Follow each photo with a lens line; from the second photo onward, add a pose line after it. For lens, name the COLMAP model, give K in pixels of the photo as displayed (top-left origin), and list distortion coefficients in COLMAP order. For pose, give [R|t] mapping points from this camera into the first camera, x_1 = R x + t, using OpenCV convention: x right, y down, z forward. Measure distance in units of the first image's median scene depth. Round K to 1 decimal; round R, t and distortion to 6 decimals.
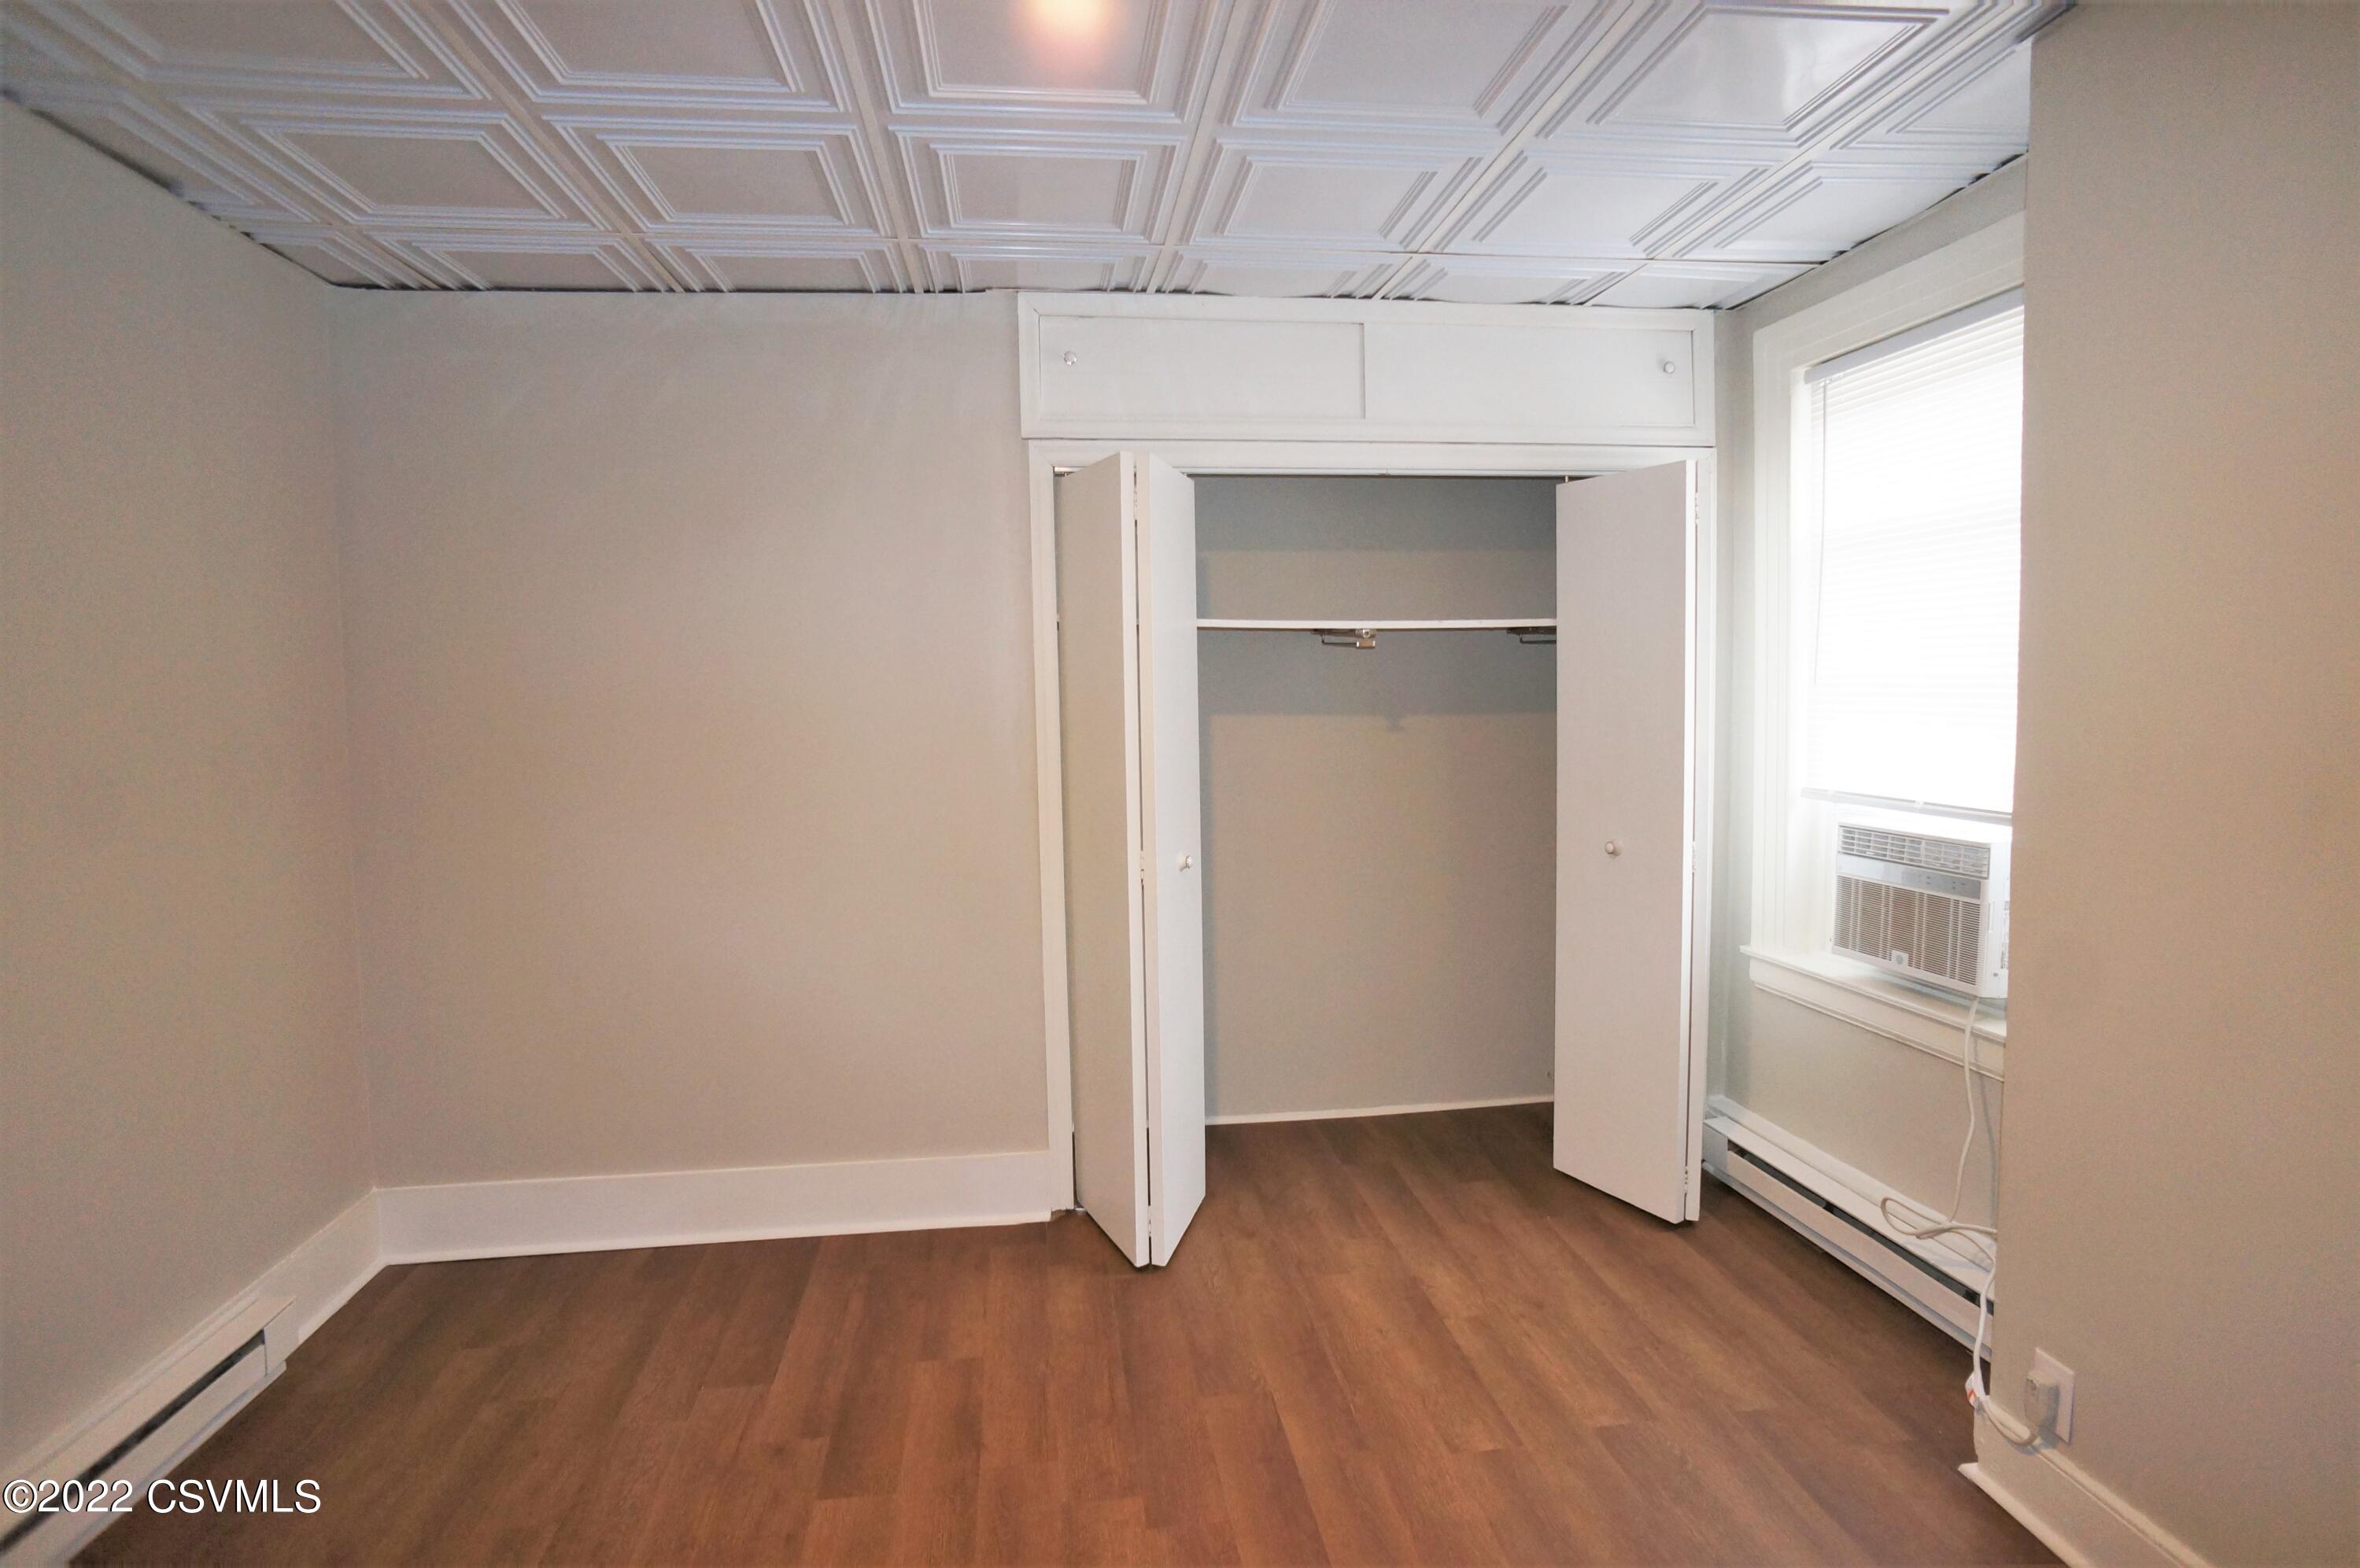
lens RADIAL K [[1231.5, 0, 1180.0], [0, 1231.5, 784.0], [0, 0, 1]] dist [-0.079375, 0.048114]
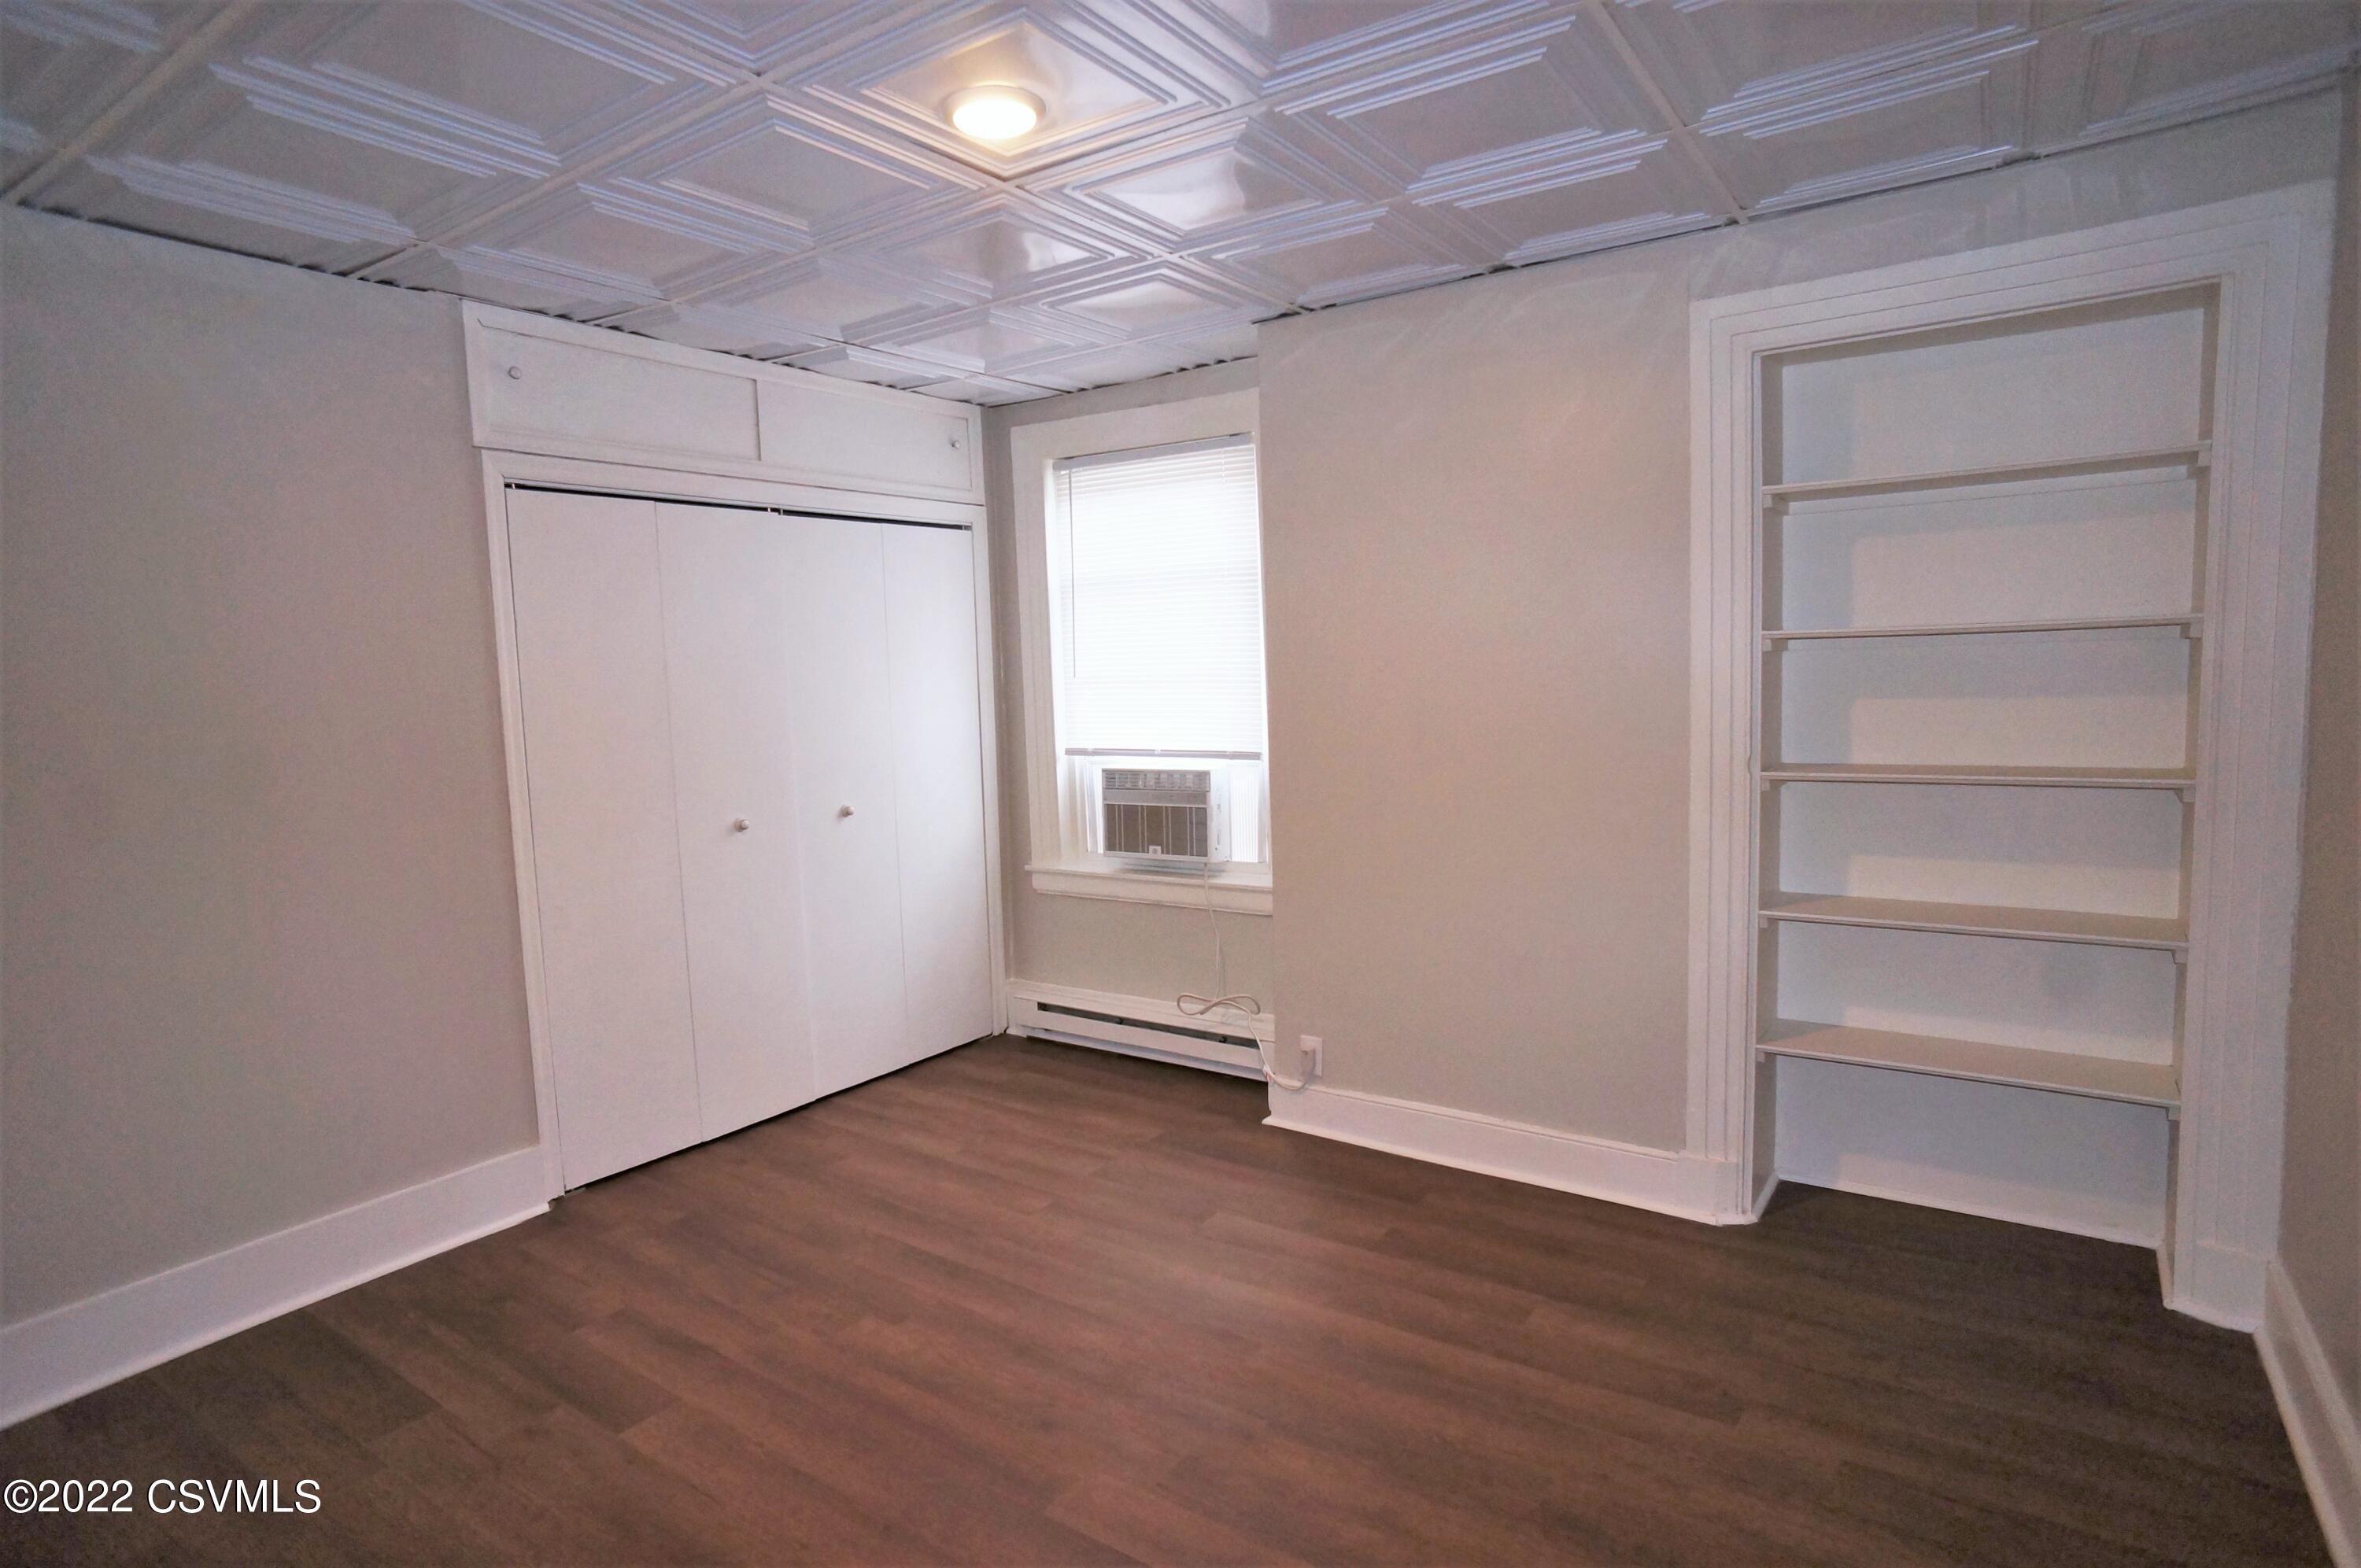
lens RADIAL K [[1232.0, 0, 1180.5], [0, 1232.0, 784.0], [0, 0, 1]] dist [-0.079375, 0.048114]
pose [[0.661944, -0.075018, 0.745790, -0.560464], [0.076423, 0.996549, 0.032410, 0.008924], [-0.745647, 0.035542, 0.665393, -0.096118]]
